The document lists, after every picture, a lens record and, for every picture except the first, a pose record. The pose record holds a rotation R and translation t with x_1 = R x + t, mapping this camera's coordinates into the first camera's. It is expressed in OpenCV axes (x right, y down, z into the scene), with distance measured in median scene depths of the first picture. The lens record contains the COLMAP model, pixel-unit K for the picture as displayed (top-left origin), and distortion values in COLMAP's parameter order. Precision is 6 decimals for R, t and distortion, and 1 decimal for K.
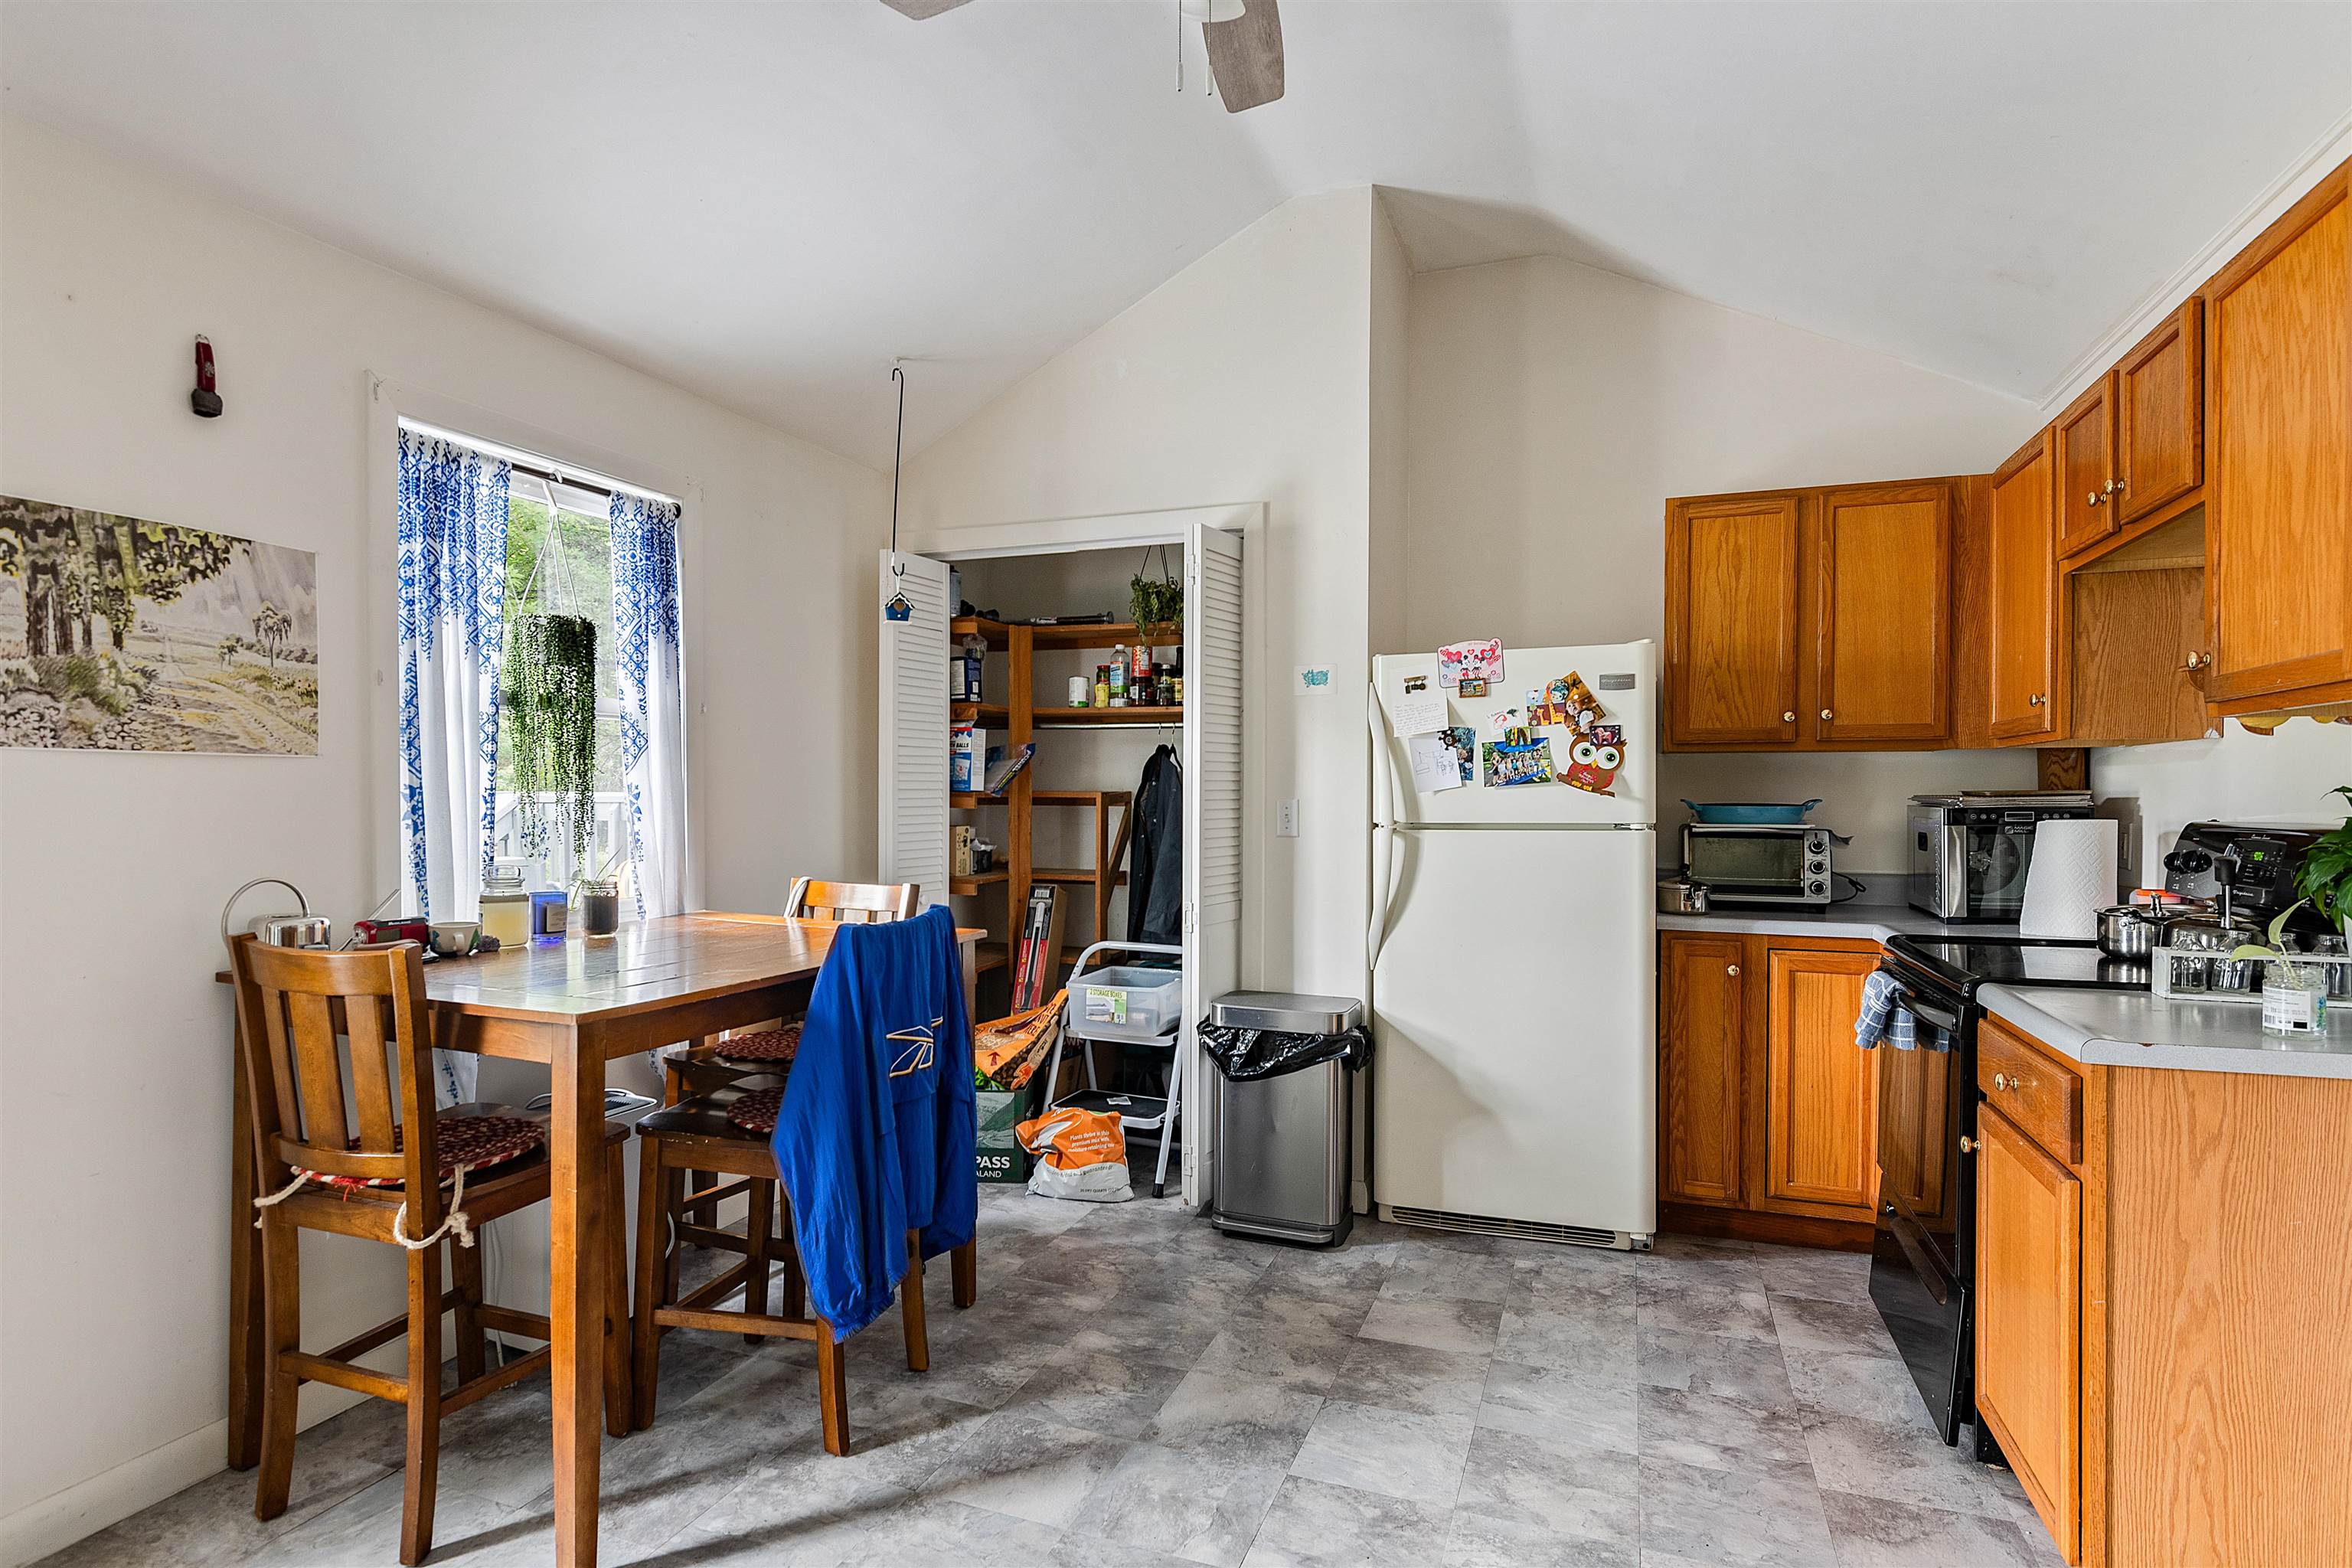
lens RADIAL K [[1212.4, 0, 1173.8], [0, 1212.4, 810.6], [0, 0, 1]] dist [-0.003481, 0.000402]
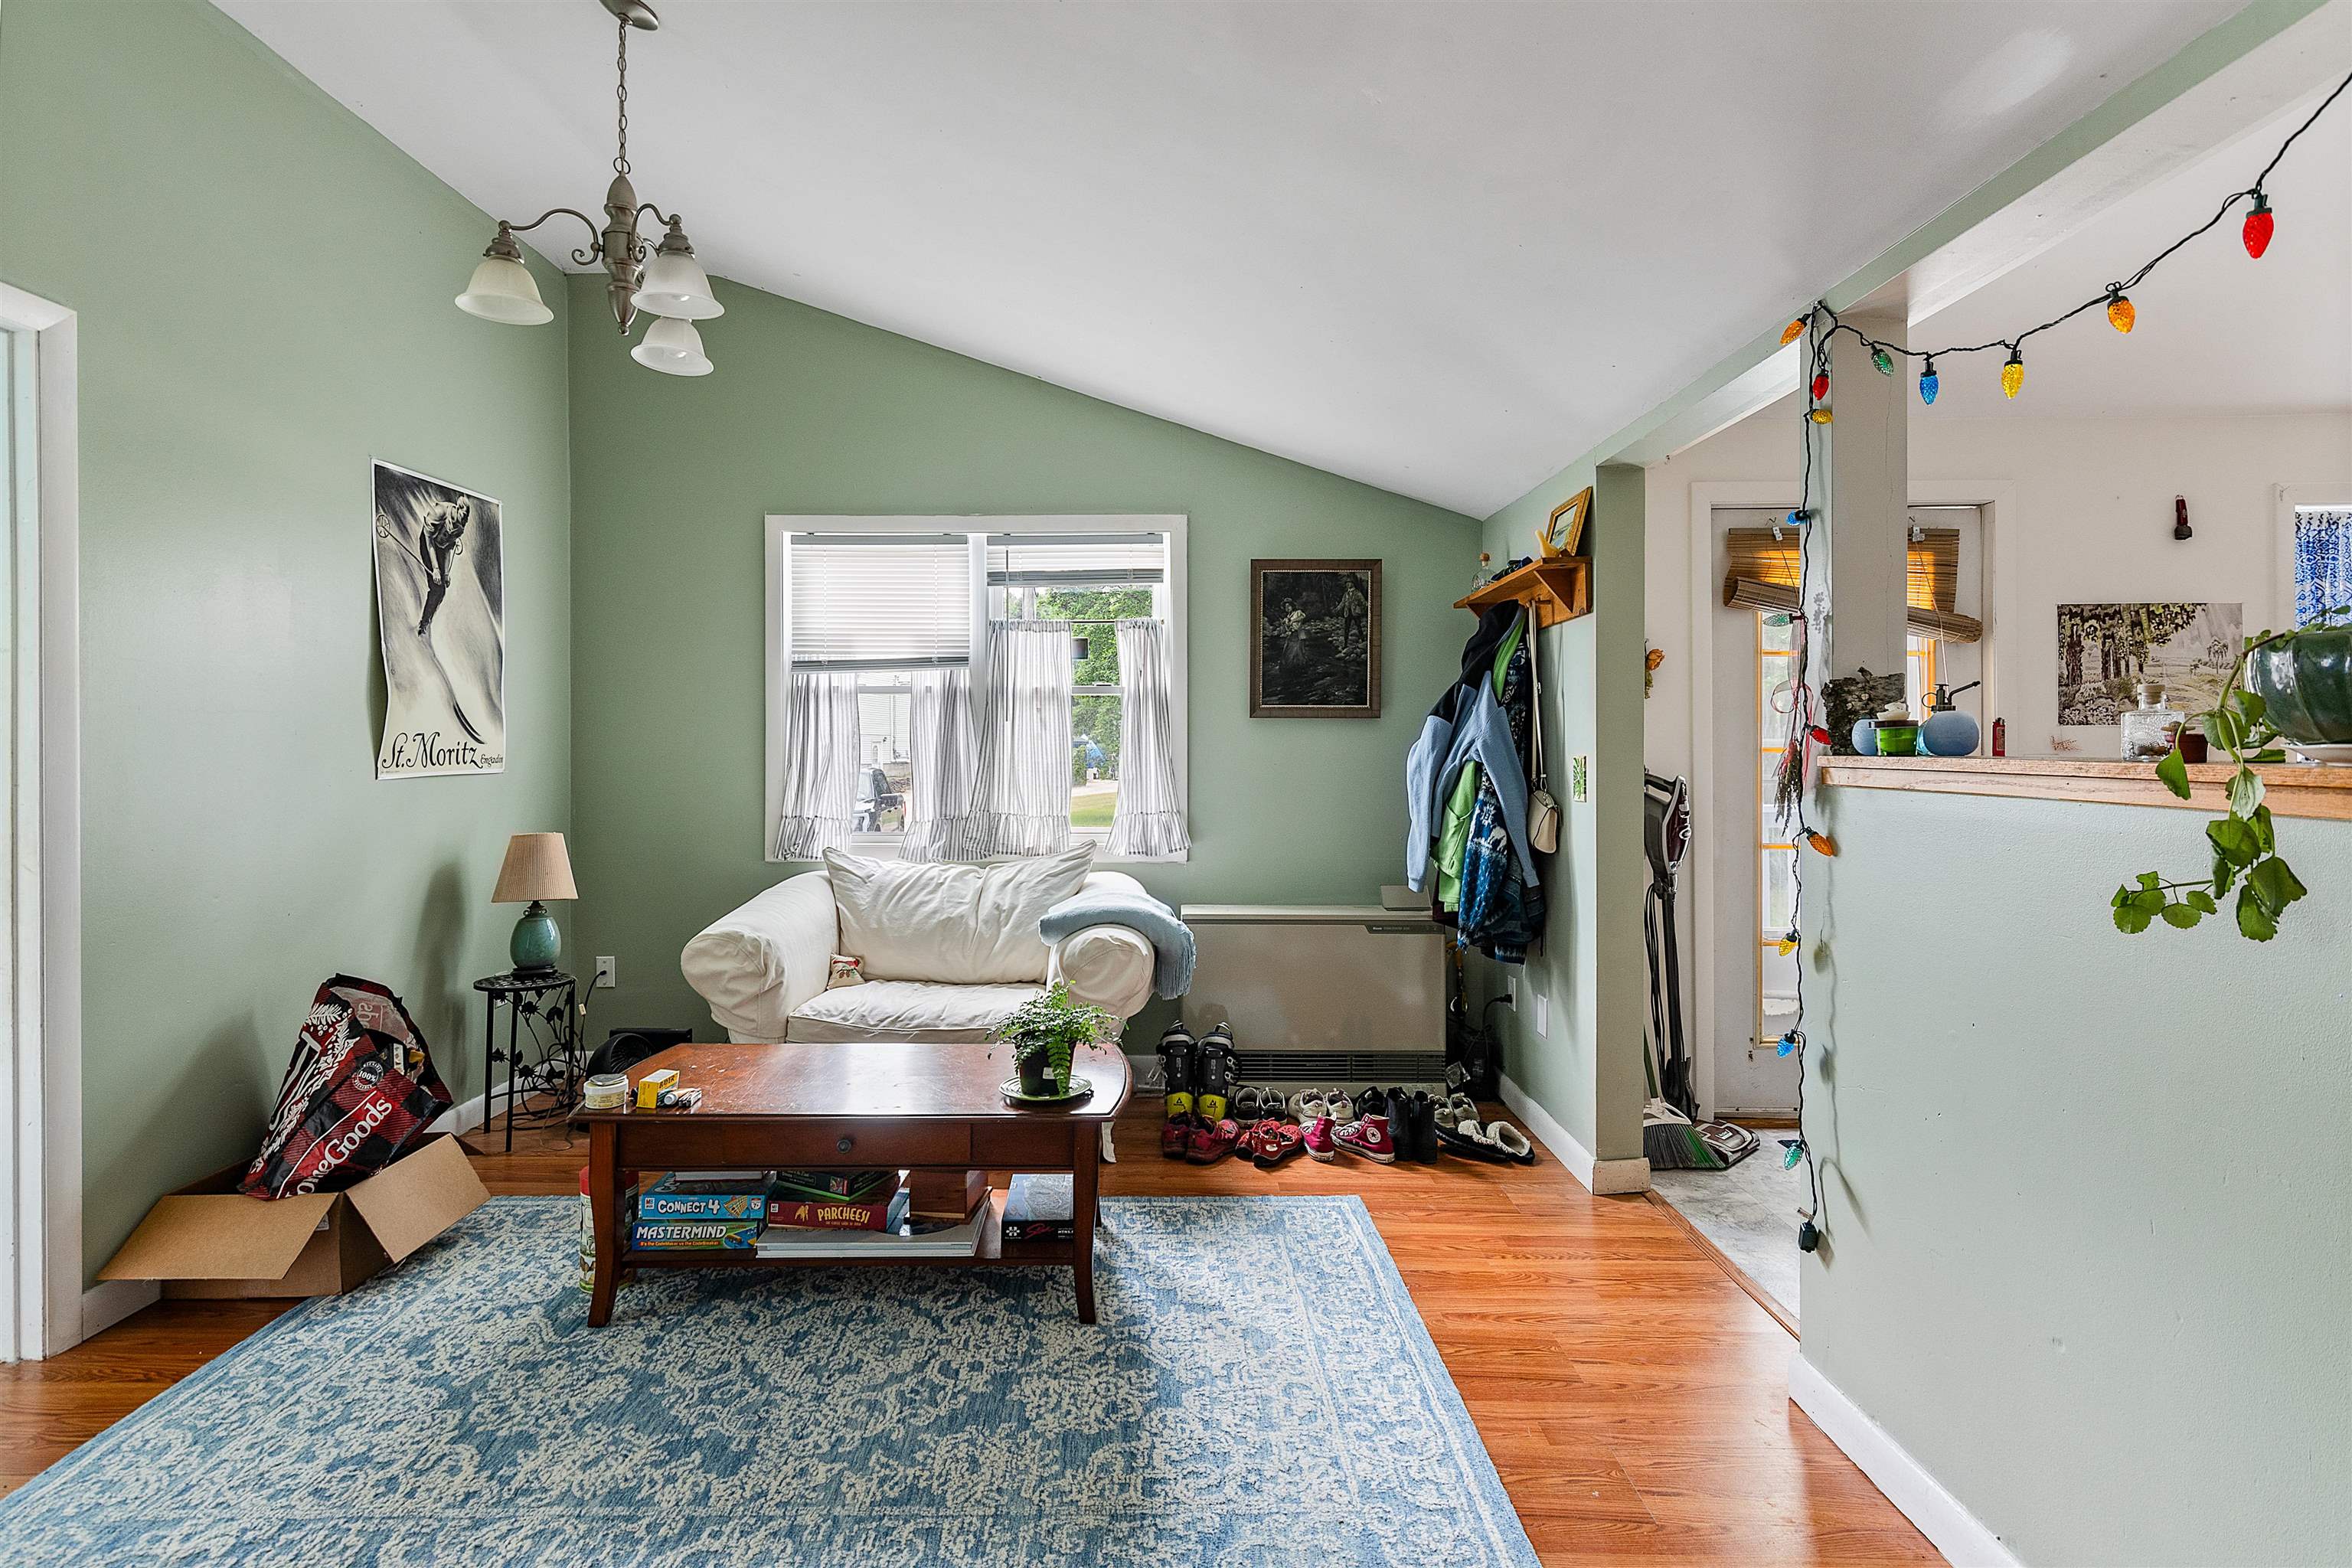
lens RADIAL K [[1163.6, 0, 1167.8], [0, 1163.6, 743.6], [0, 0, 1]] dist [0.001720, 0.000782]
pose [[0.346354, -0.007181, -0.938076, 0.234294], [-0.008465, 0.999906, -0.010780, 0.008805], [0.938066, 0.011674, 0.346261, -0.776837]]
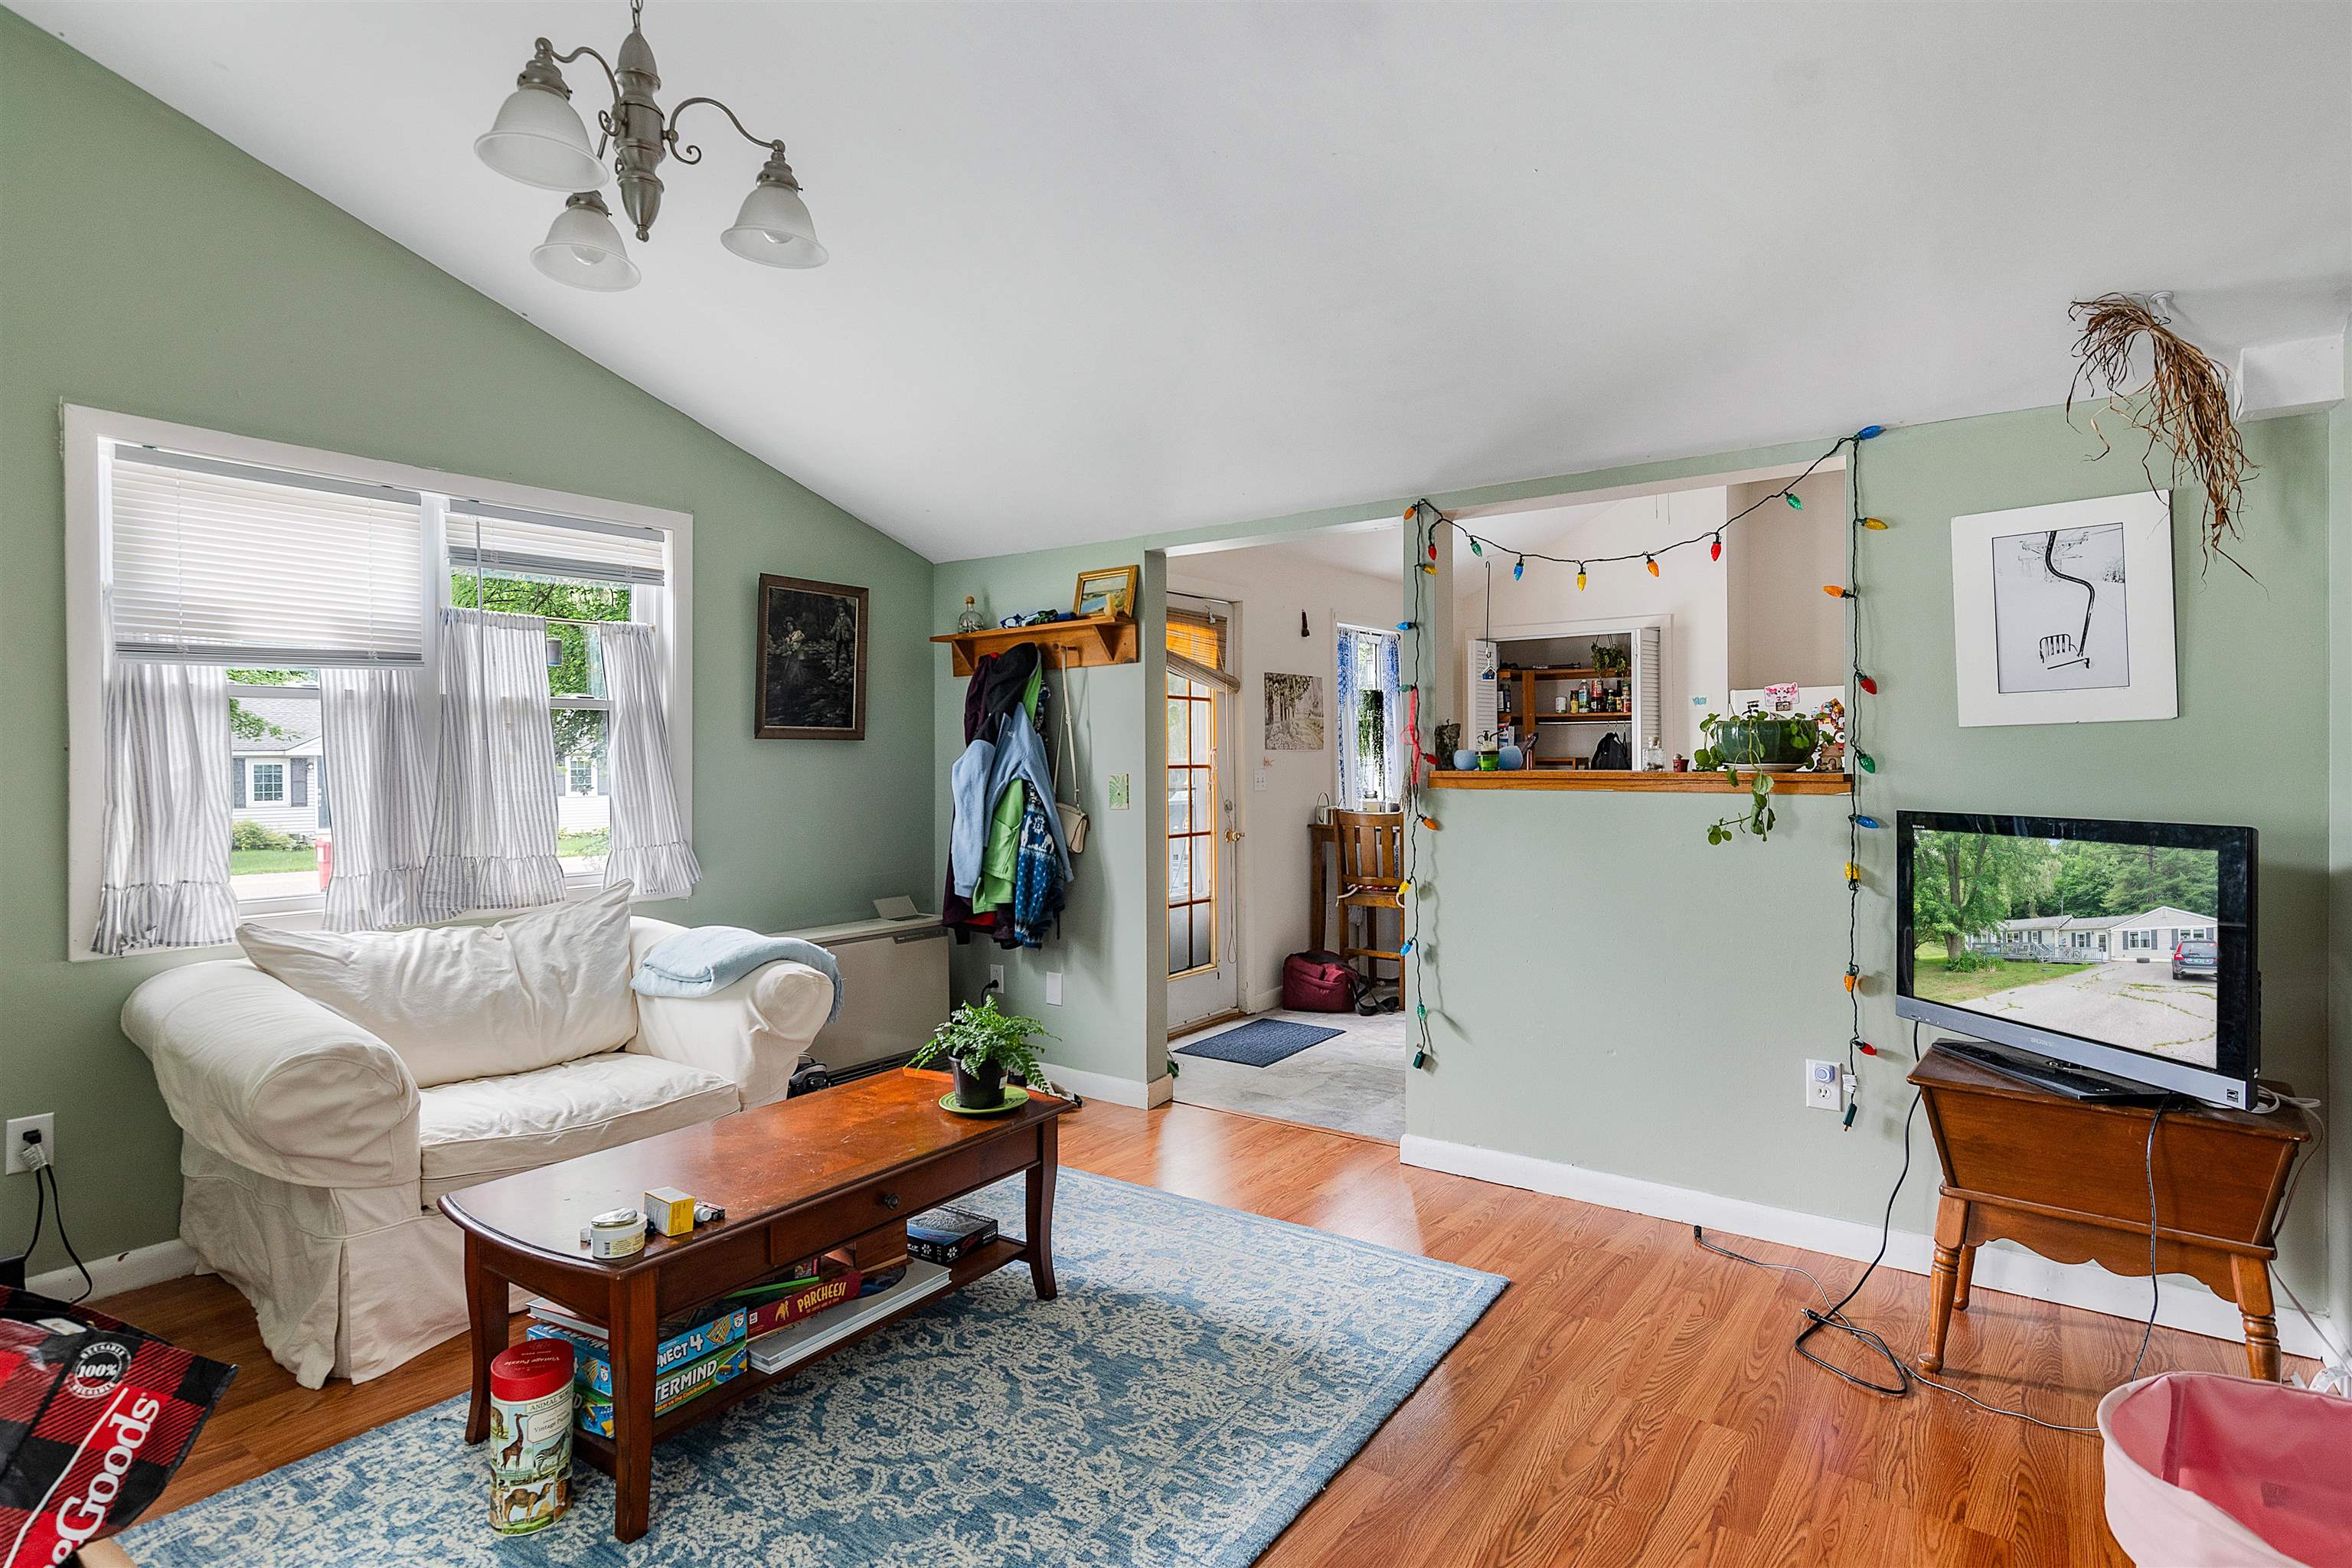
lens RADIAL K [[1188.0, 0, 1194.7], [0, 1188.0, 764.6], [0, 0, 1]] dist [0.000575, 0.001514]
pose [[0.966046, -0.009511, -0.258193, -0.234473], [0.007993, 0.999944, -0.006929, 0.004924], [0.258245, 0.004630, 0.966068, -1.429037]]
